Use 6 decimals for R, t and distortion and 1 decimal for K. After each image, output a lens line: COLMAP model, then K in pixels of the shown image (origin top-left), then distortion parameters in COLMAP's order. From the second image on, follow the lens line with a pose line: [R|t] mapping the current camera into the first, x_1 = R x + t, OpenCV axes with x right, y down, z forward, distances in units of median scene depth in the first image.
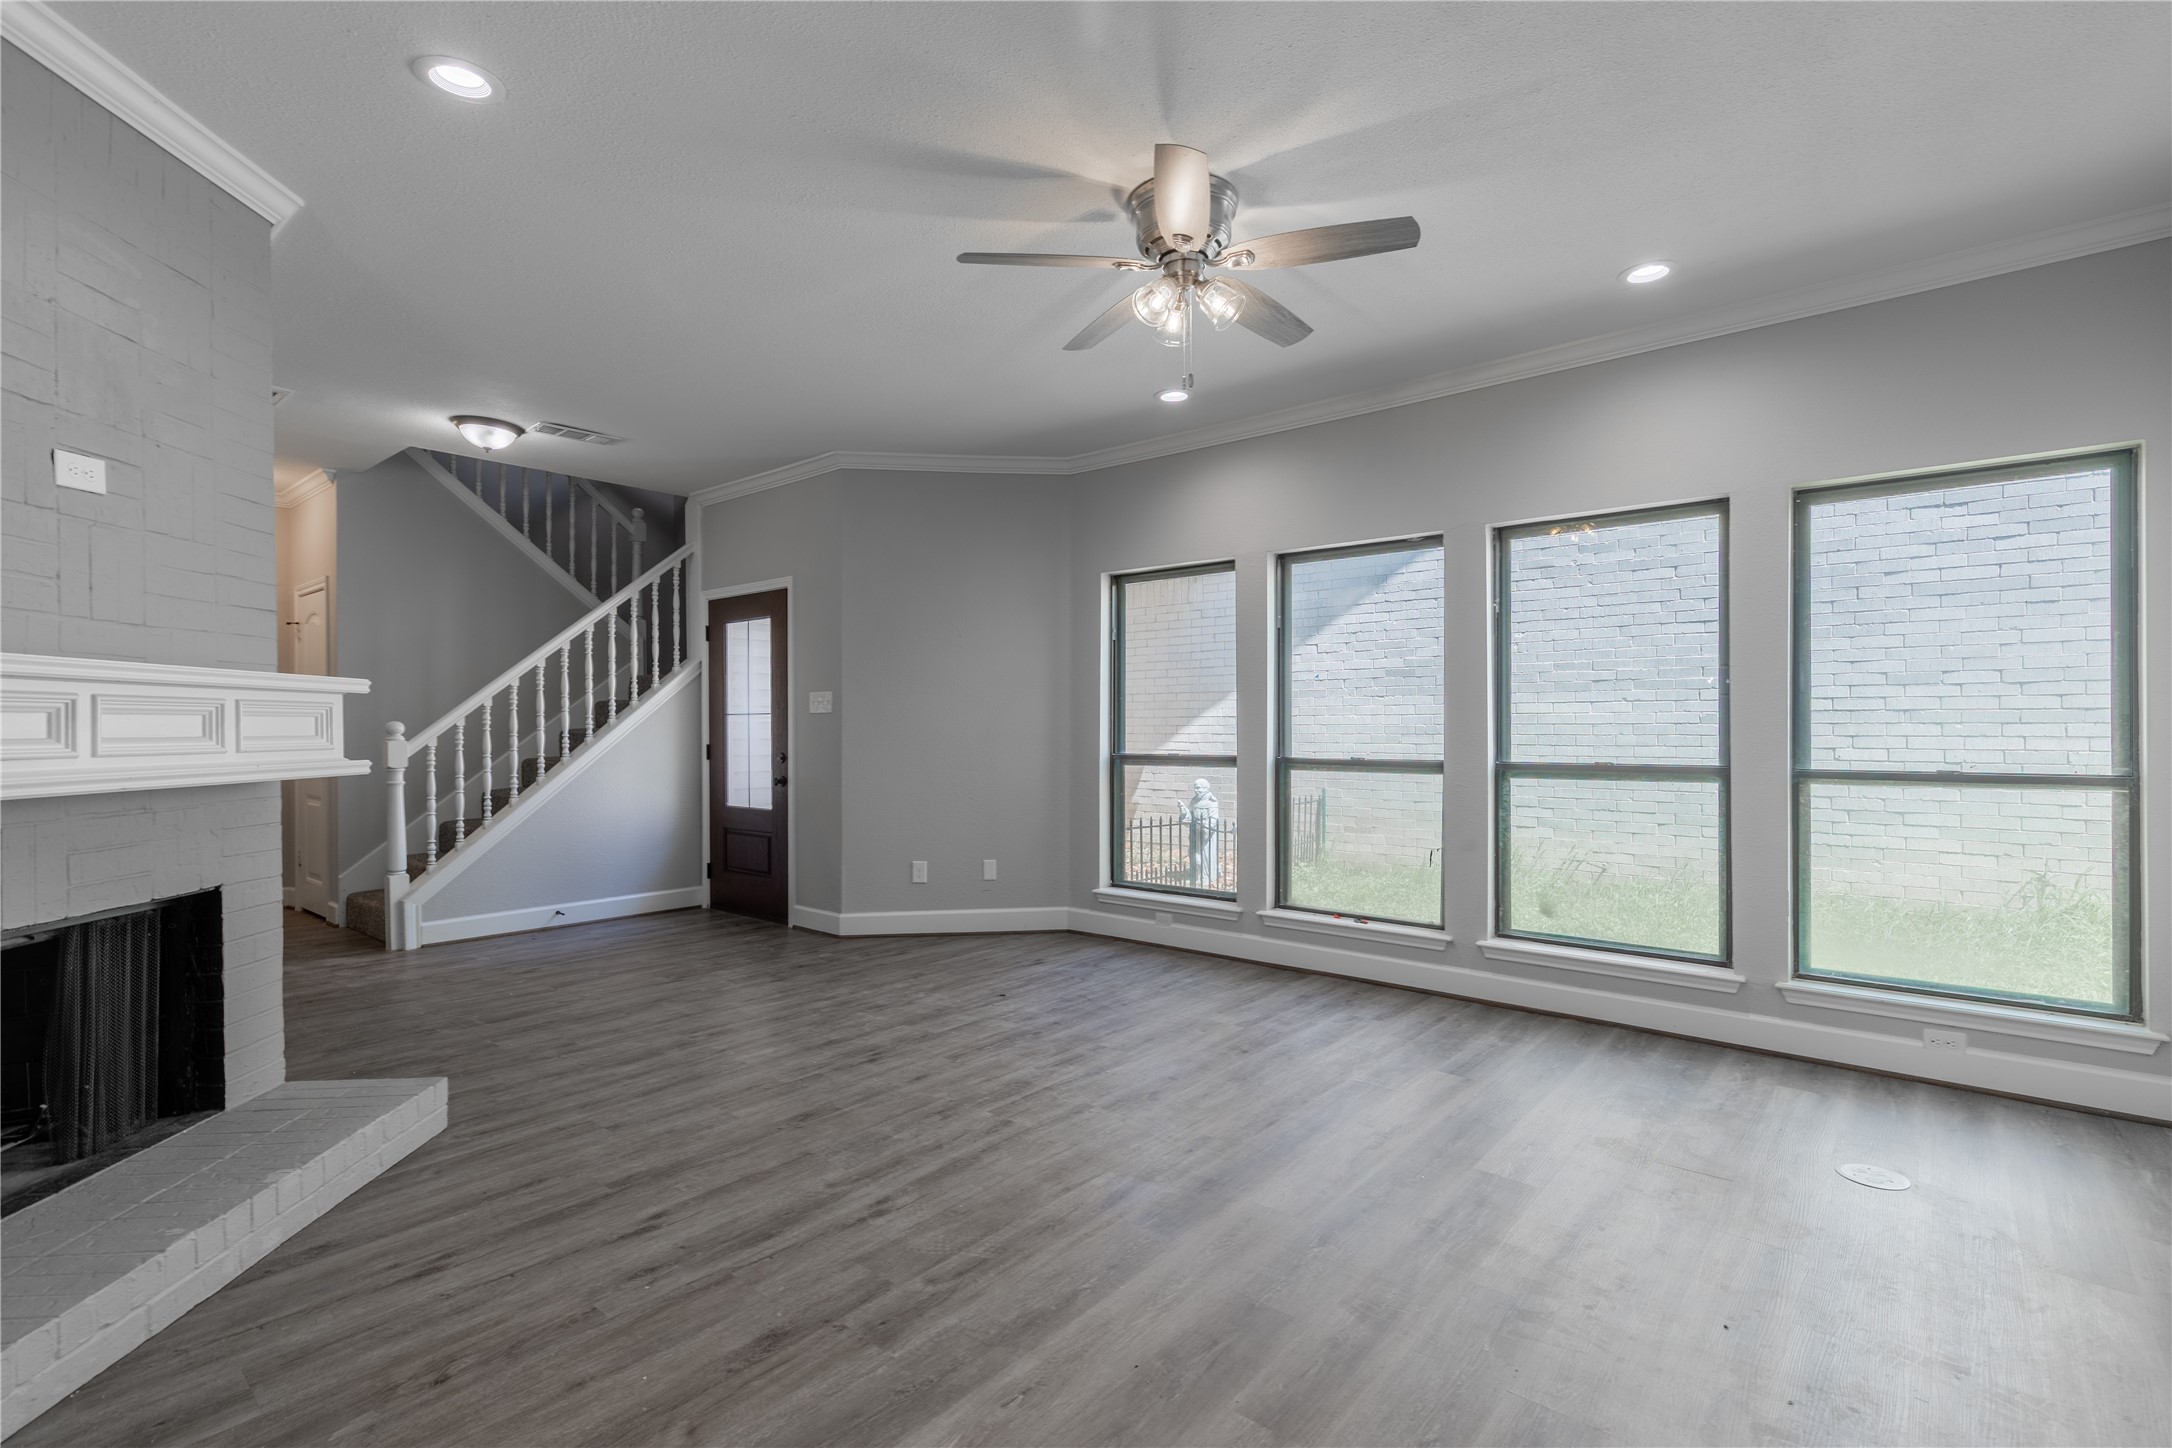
lens RADIAL K [[988.8, 0, 1135.1], [0, 988.8, 726.8], [0, 0, 1]] dist [0.009684, -0.004358]
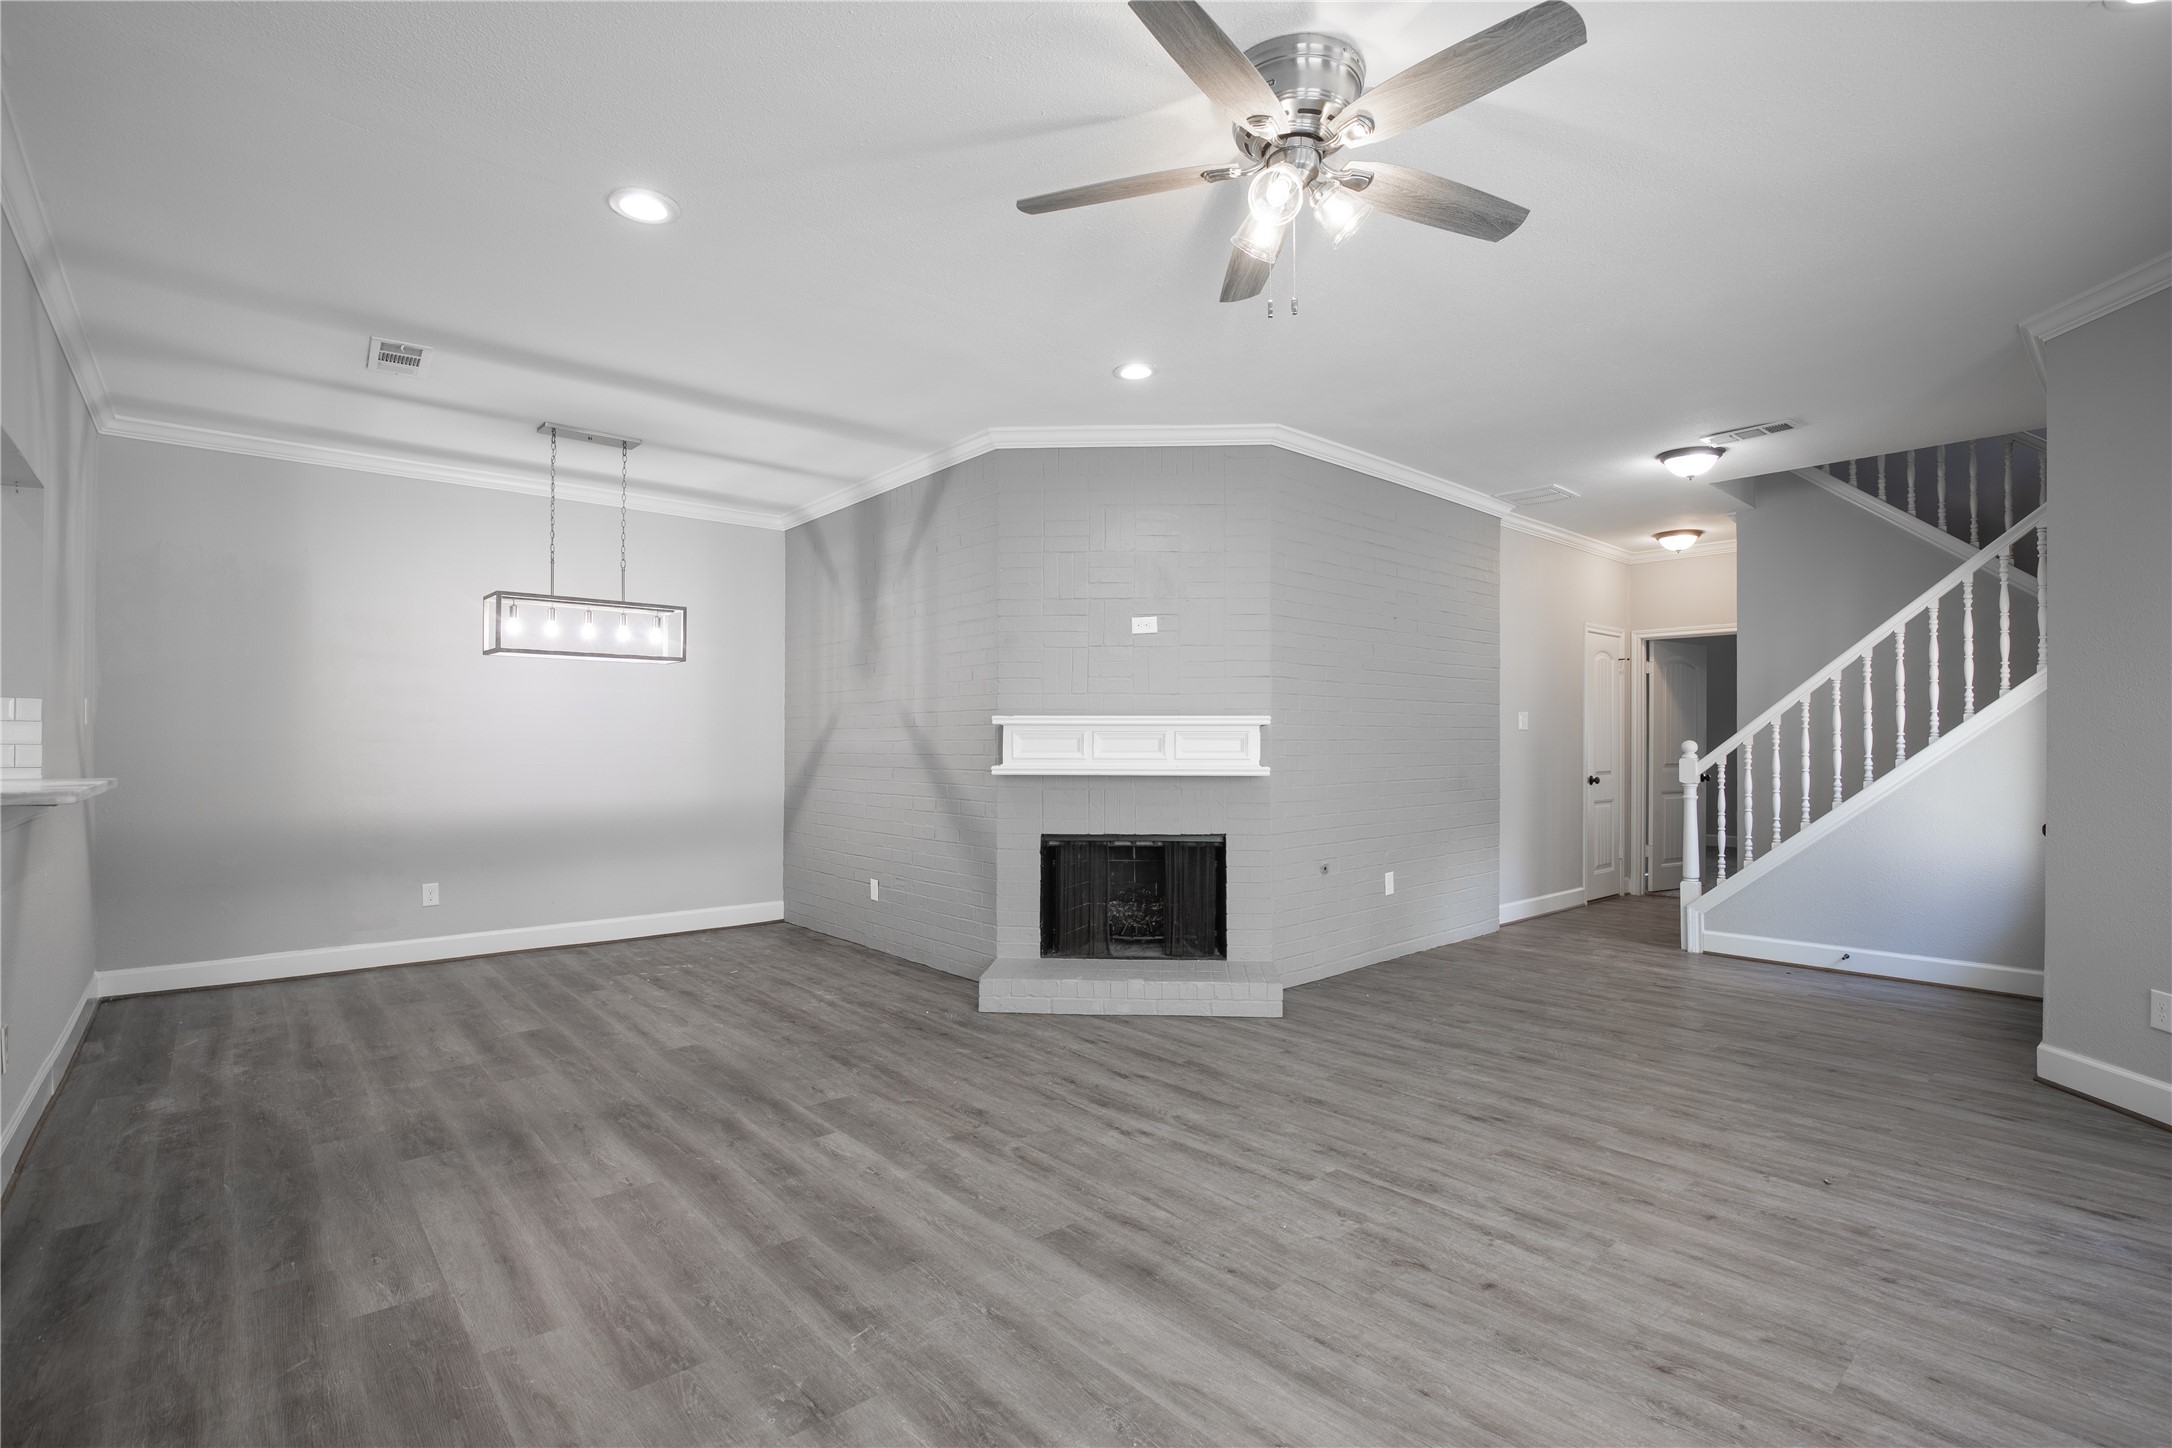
lens RADIAL K [[988.8, 0, 1042.9], [0, 988.8, 735.9], [0, 0, 1]] dist [0.009684, -0.004358]
pose [[-0.185515, -0.007330, -0.982614, 0.842514], [0.000551, 0.999971, -0.007564, -0.003982], [0.982641, -0.001944, -0.185506, 0.949077]]
